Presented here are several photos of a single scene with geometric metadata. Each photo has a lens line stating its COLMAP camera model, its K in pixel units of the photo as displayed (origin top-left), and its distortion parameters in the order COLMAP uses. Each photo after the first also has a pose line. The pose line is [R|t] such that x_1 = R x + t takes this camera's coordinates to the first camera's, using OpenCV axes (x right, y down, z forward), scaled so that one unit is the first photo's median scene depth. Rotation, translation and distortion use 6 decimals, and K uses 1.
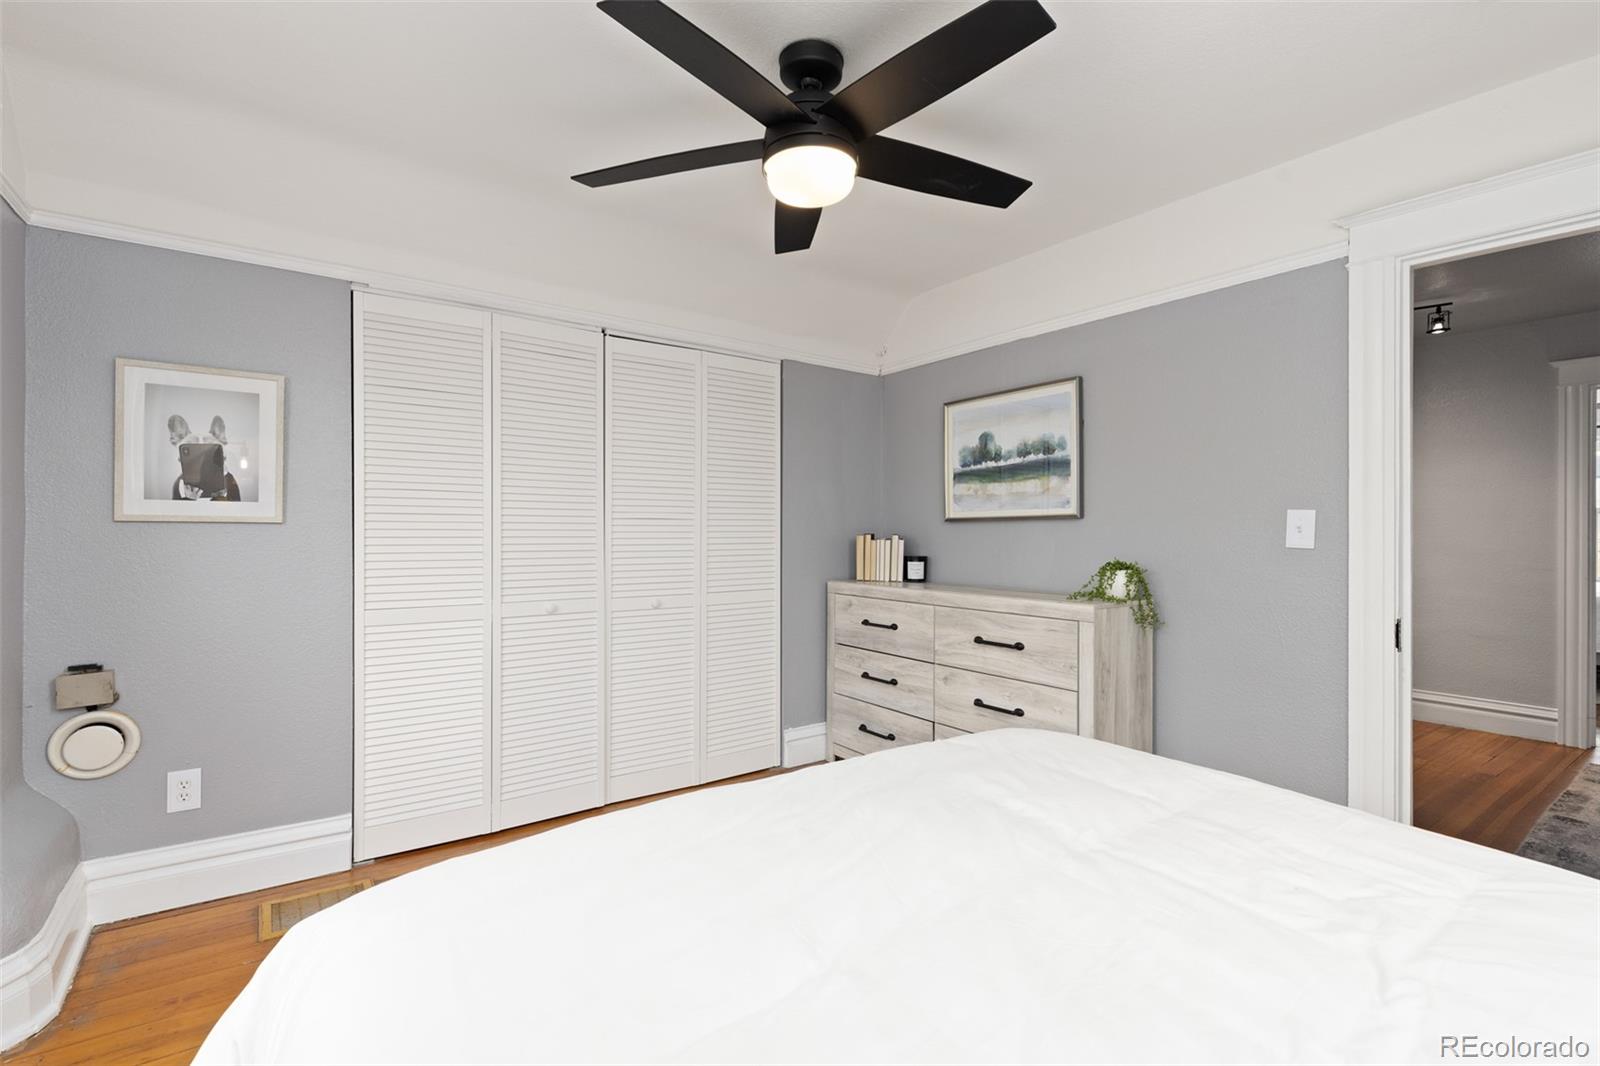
lens RADIAL K [[736.6, 0, 796.9], [0, 736.6, 531.1], [0, 0, 1]] dist [0.015975, -0.002959]
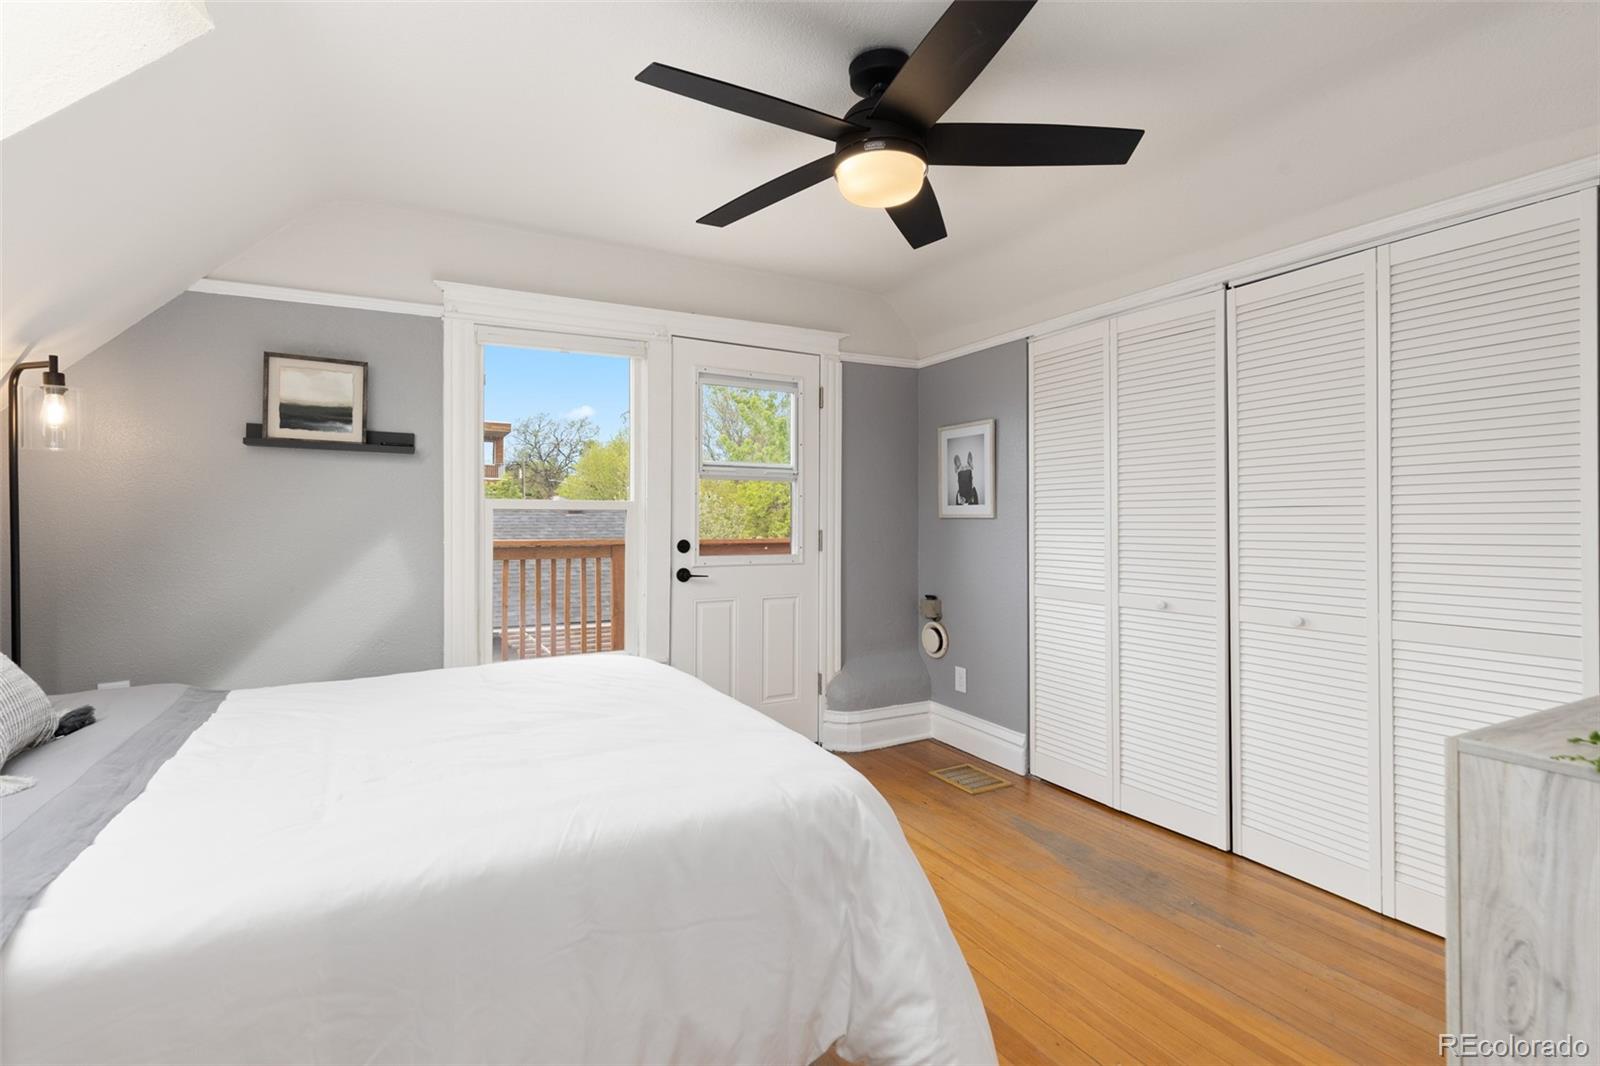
lens RADIAL K [[736.6, 0, 806.8], [0, 736.6, 527.9], [0, 0, 1]] dist [0.015975, -0.002959]
pose [[-0.105497, 0.000939, -0.994419, 0.835416], [-0.007008, 0.999974, 0.001687, 0.009089], [0.994395, 0.007147, -0.105488, 0.812955]]
